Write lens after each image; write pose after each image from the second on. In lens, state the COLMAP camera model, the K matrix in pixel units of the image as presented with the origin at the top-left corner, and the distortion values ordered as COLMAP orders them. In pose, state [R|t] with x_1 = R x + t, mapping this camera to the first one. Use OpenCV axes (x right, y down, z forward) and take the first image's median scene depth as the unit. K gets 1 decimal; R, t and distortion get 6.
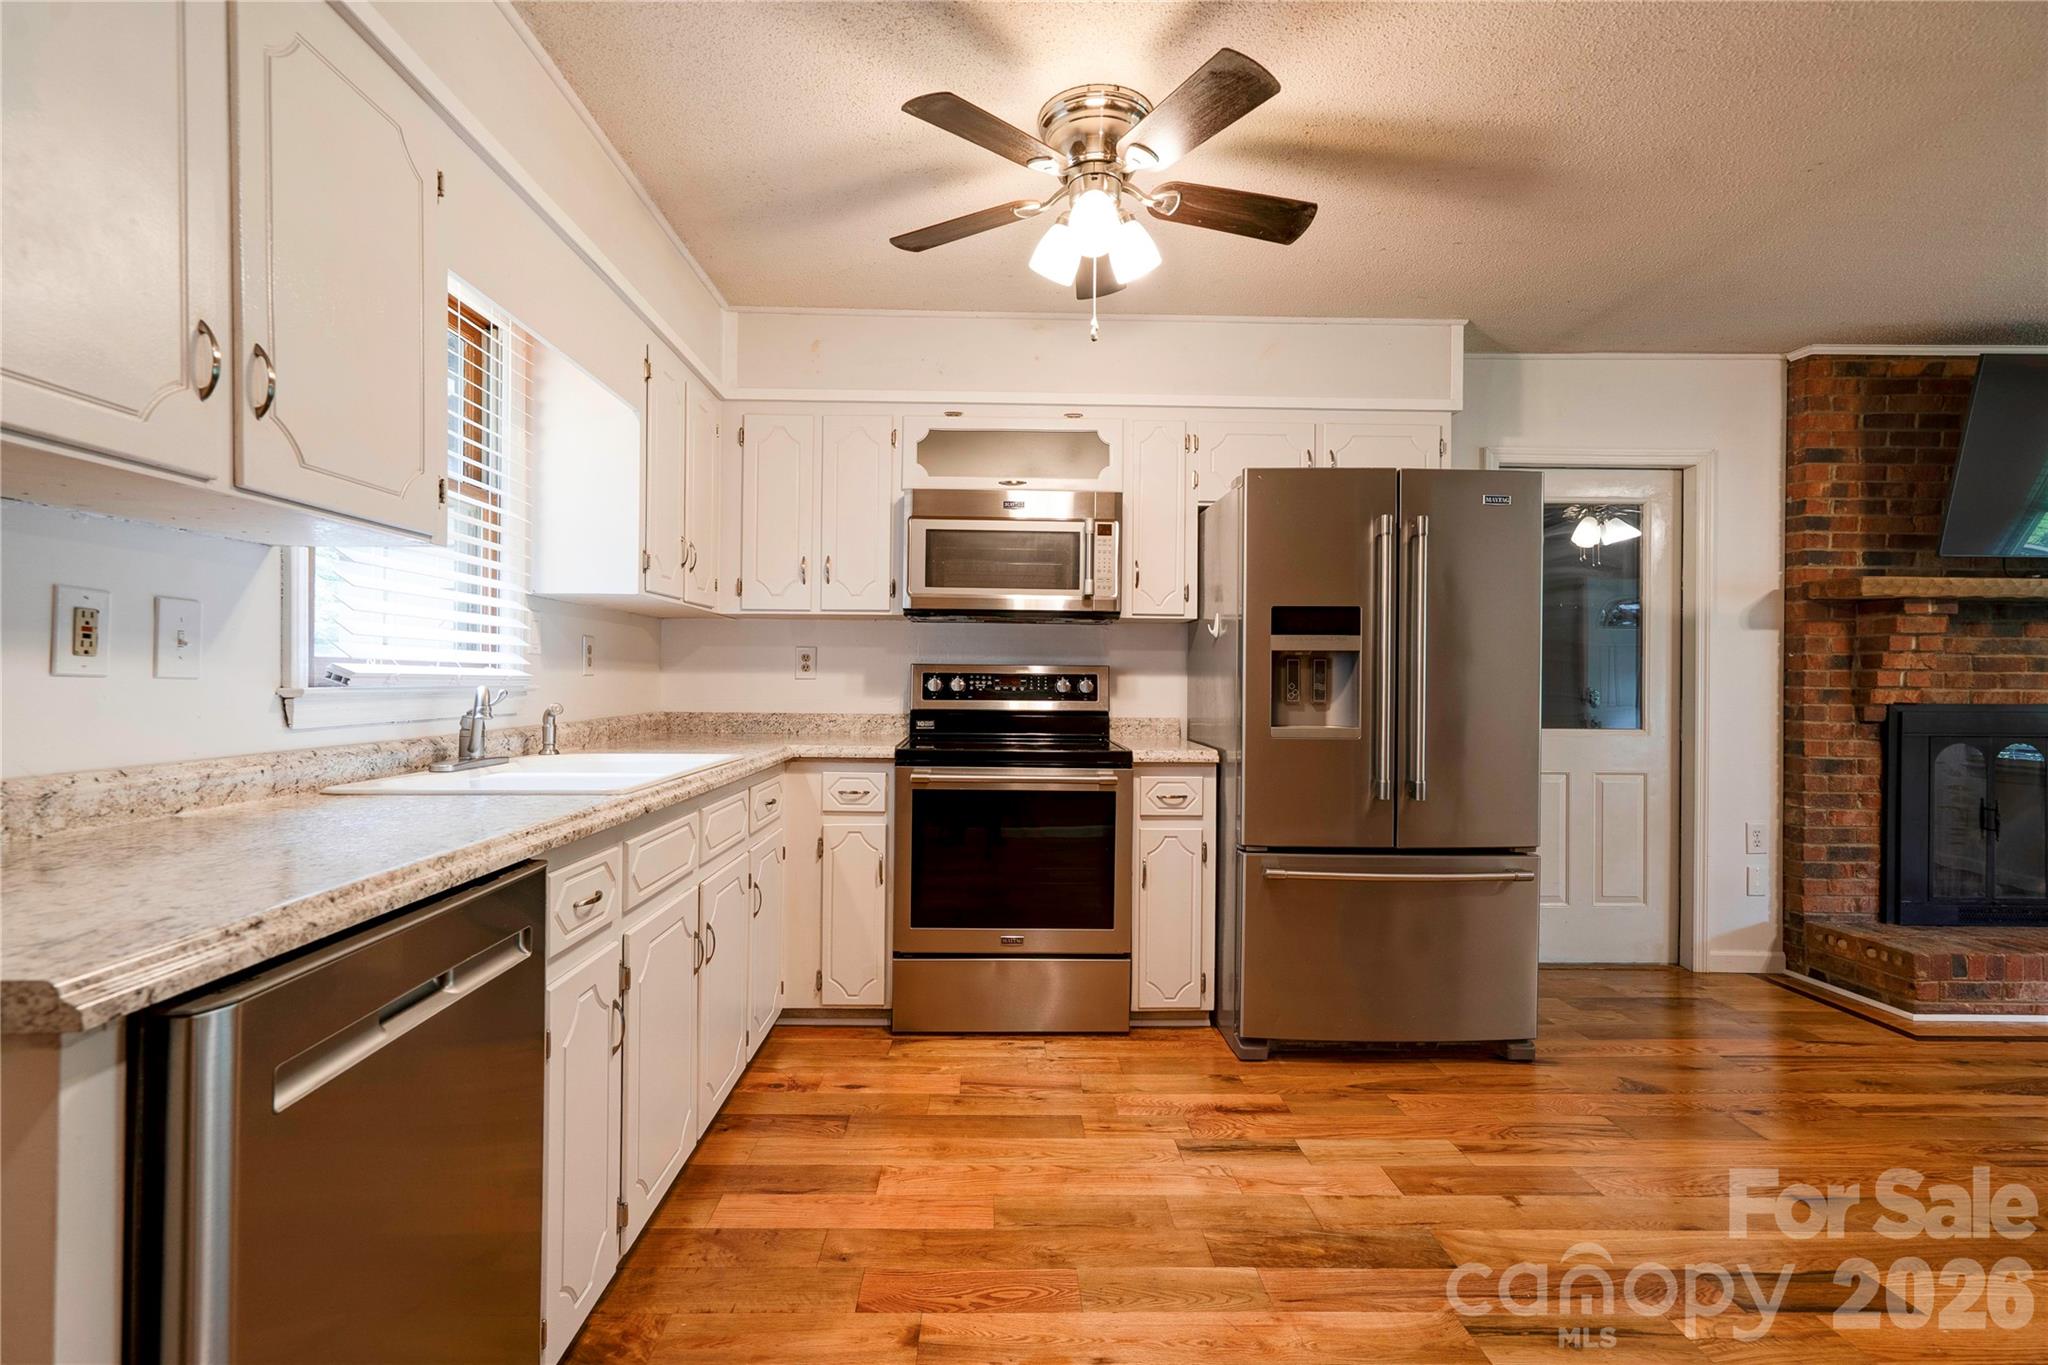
lens RADIAL K [[937.9, 0, 1005.3], [0, 937.9, 678.4], [0, 0, 1]] dist [-0.003076, 0.008896]
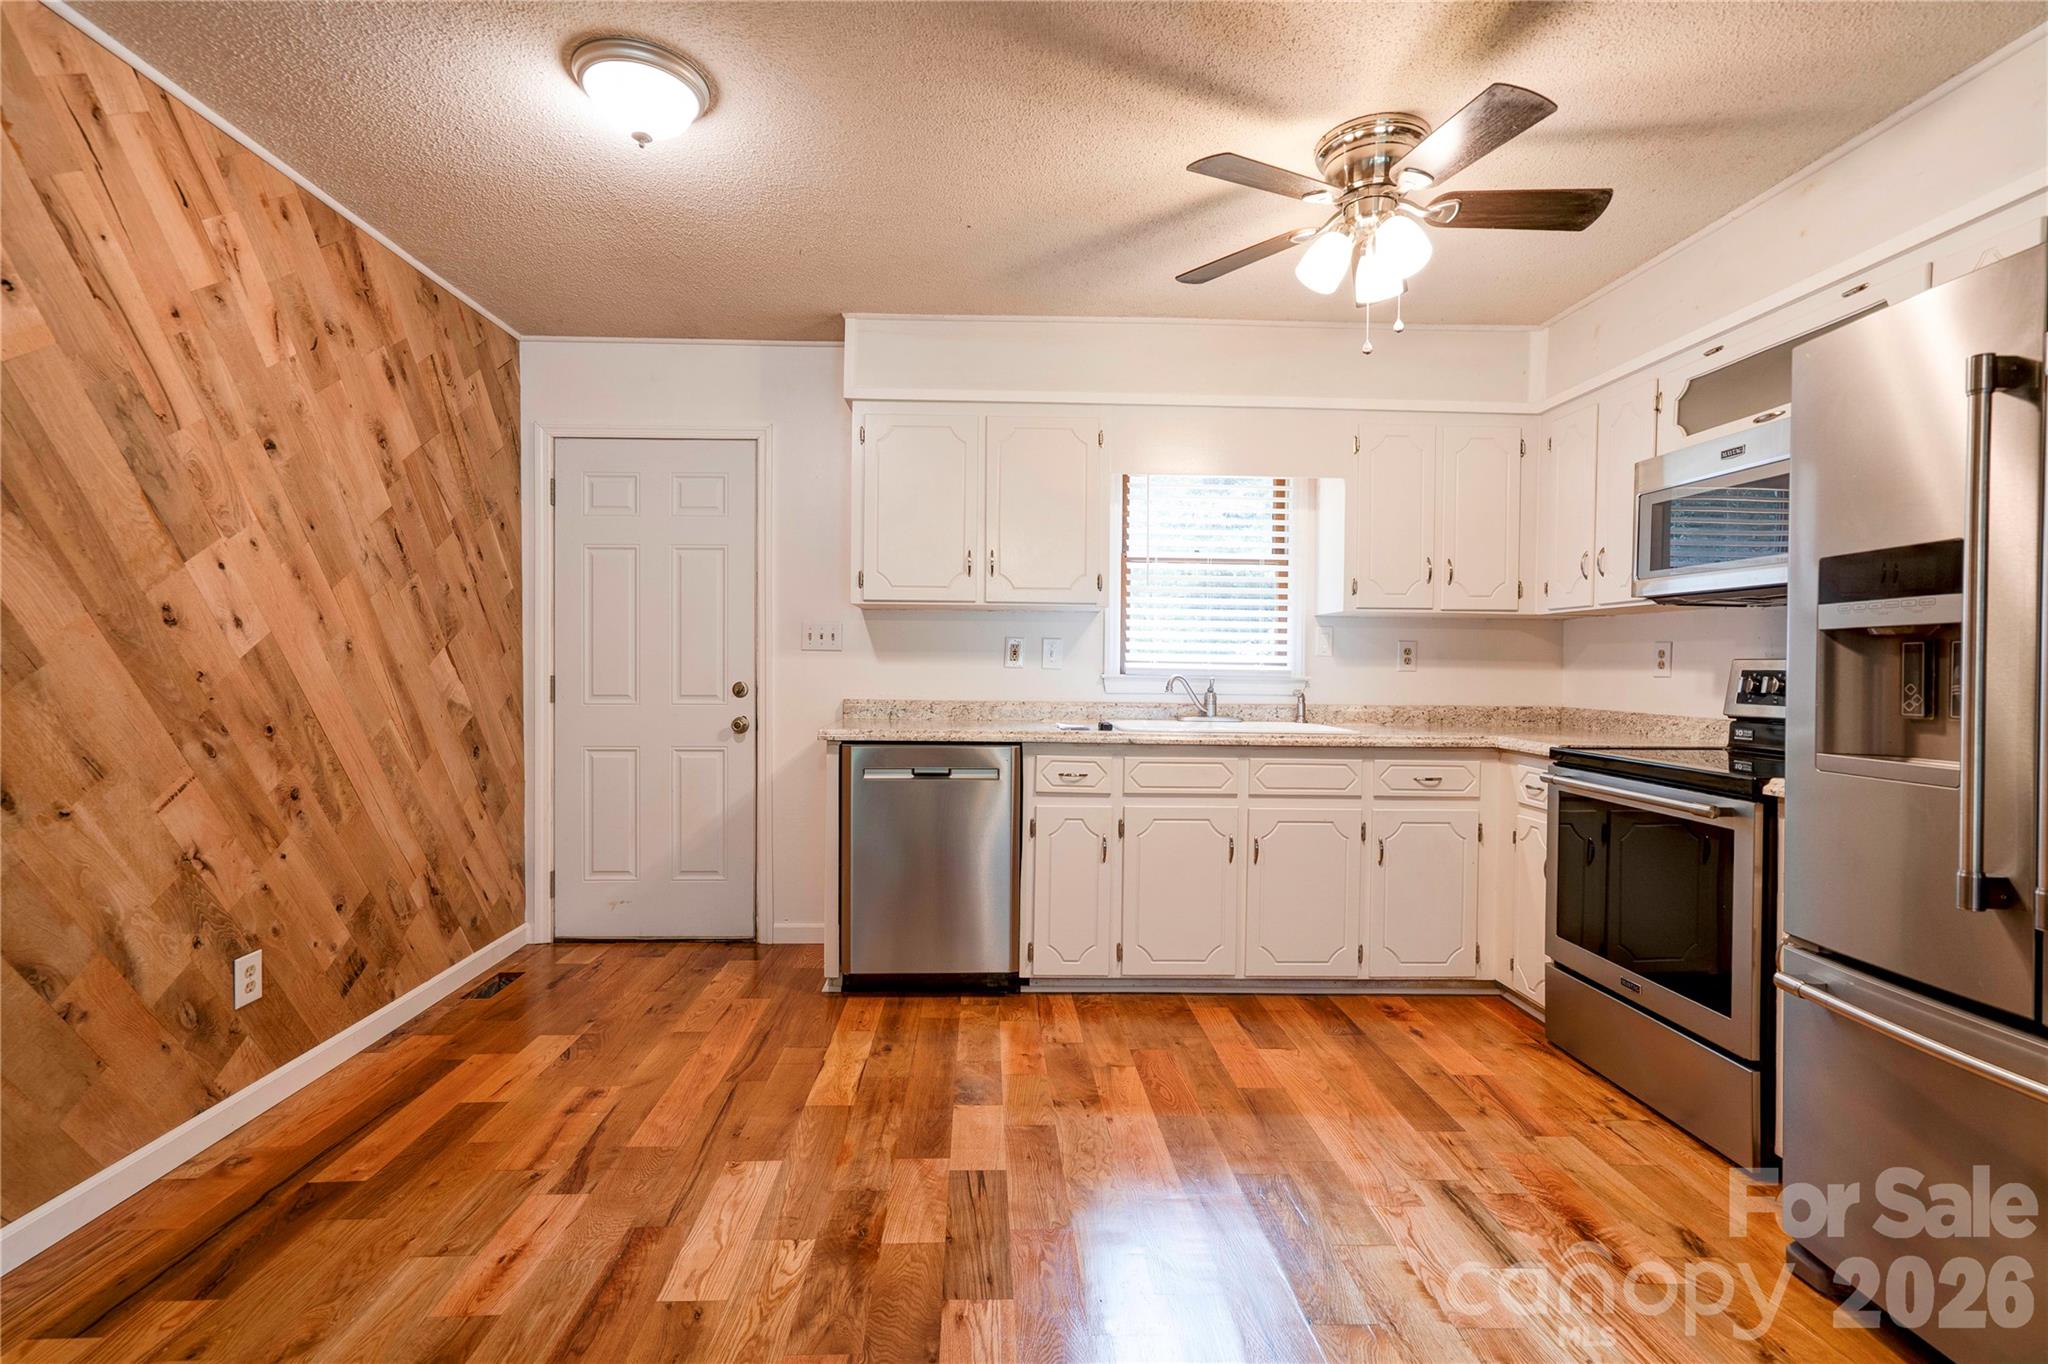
lens RADIAL K [[937.9, 0, 1009.3], [0, 937.9, 680.4], [0, 0, 1]] dist [-0.003076, 0.008896]
pose [[0.012352, 0.008941, -0.999884, 0.757741], [-0.014234, 0.999860, 0.008765, 0.005136], [0.999822, 0.014124, 0.012477, 0.384719]]
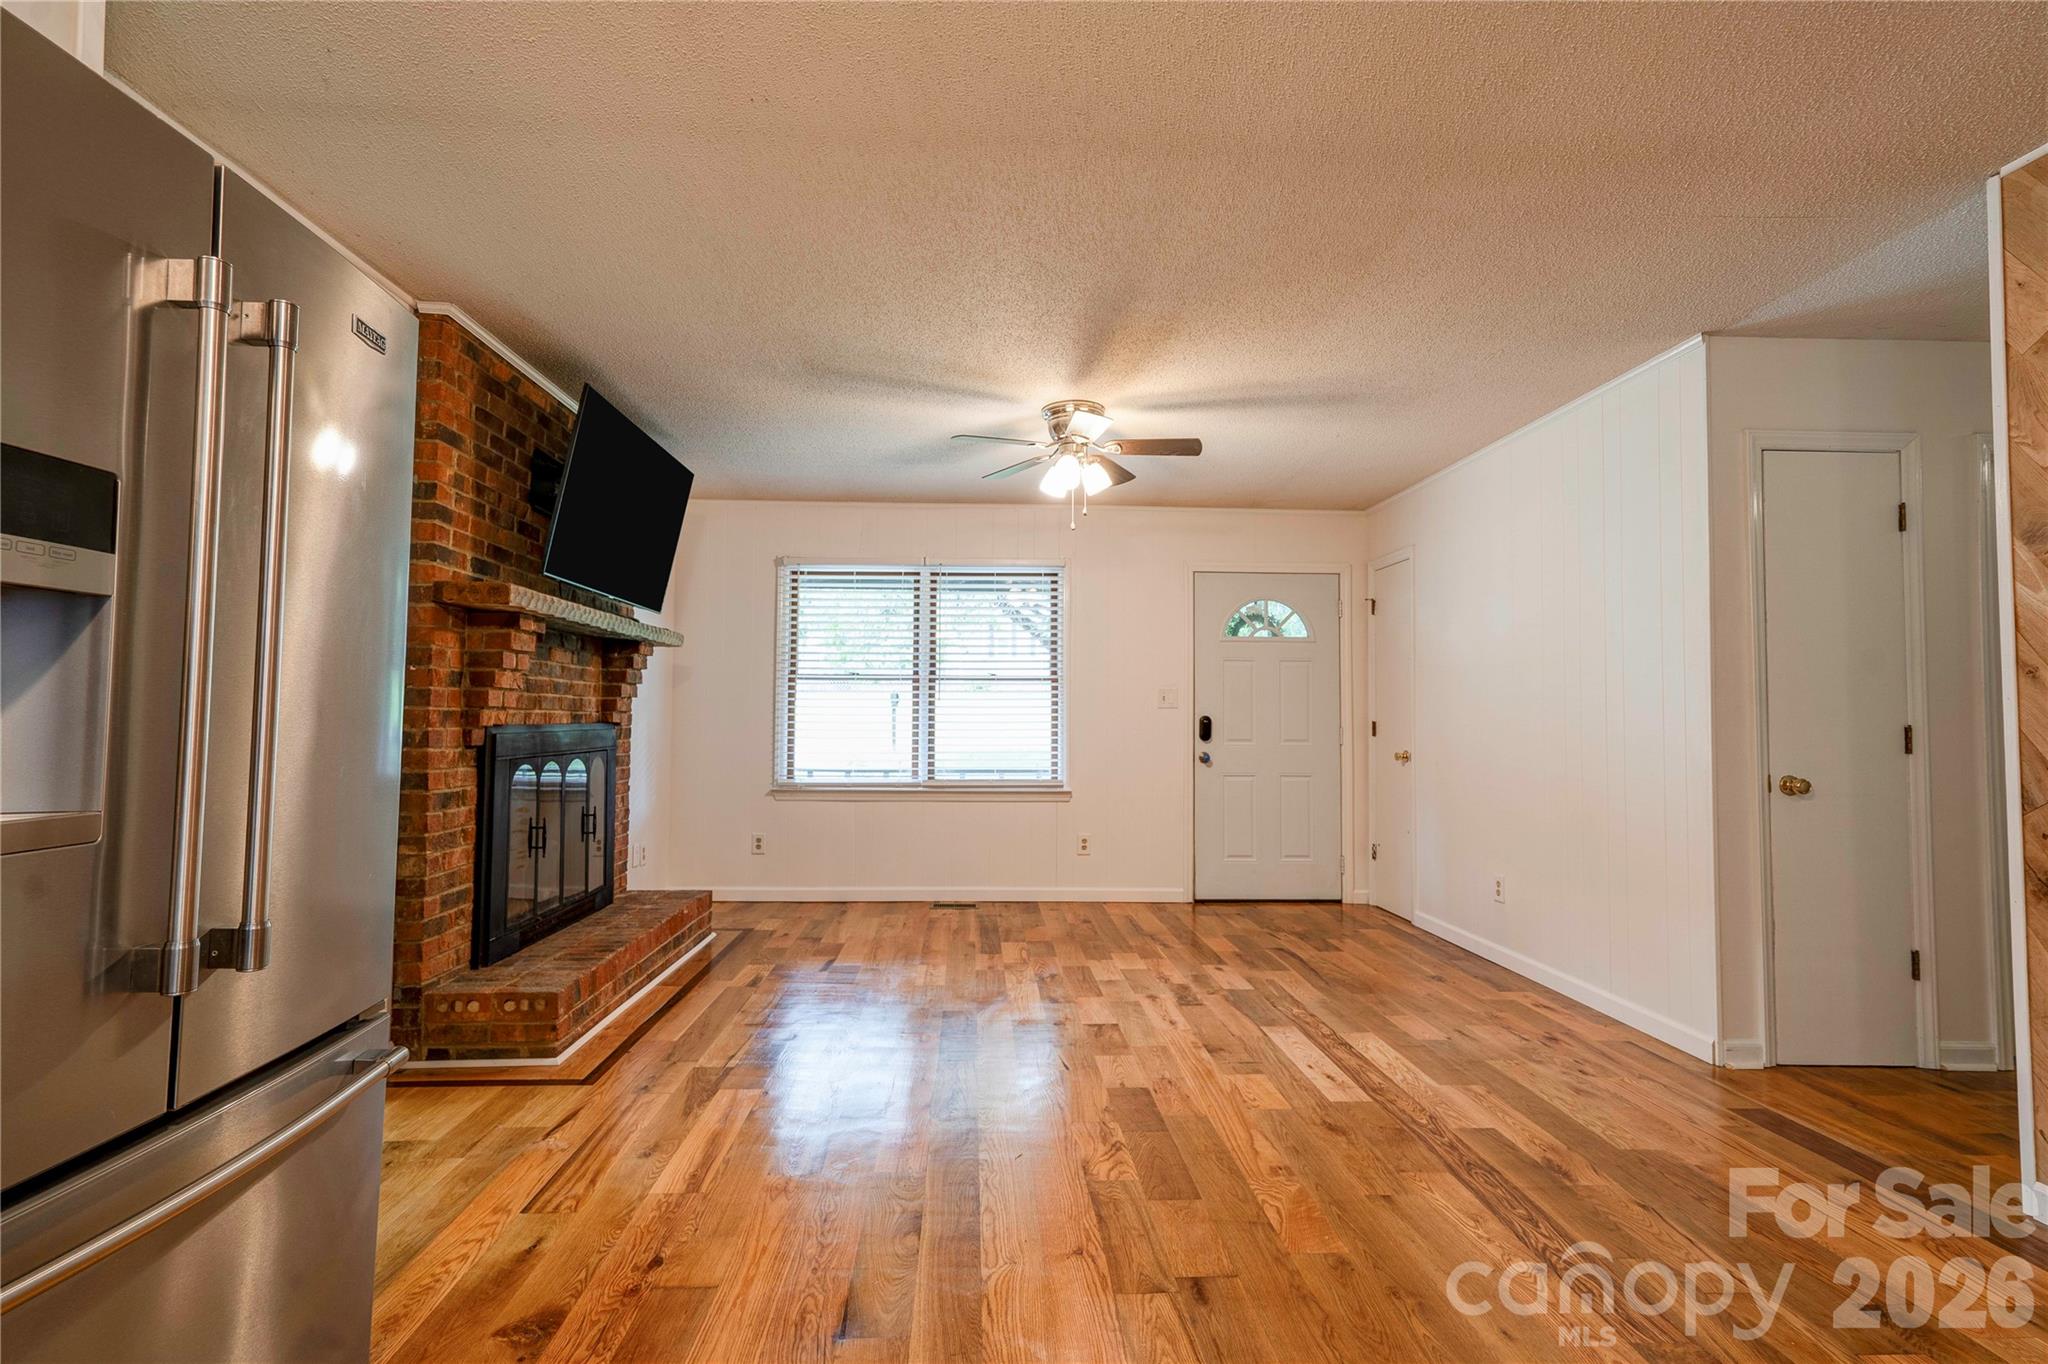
lens RADIAL K [[937.9, 0, 1015.6], [0, 937.9, 675.7], [0, 0, 1]] dist [-0.003076, 0.008896]
pose [[-0.025347, 0.037525, 0.998974, 0.012210], [-0.003241, 0.999287, -0.037619, 0.011901], [-0.999673, -0.004191, -0.025207, 0.554671]]
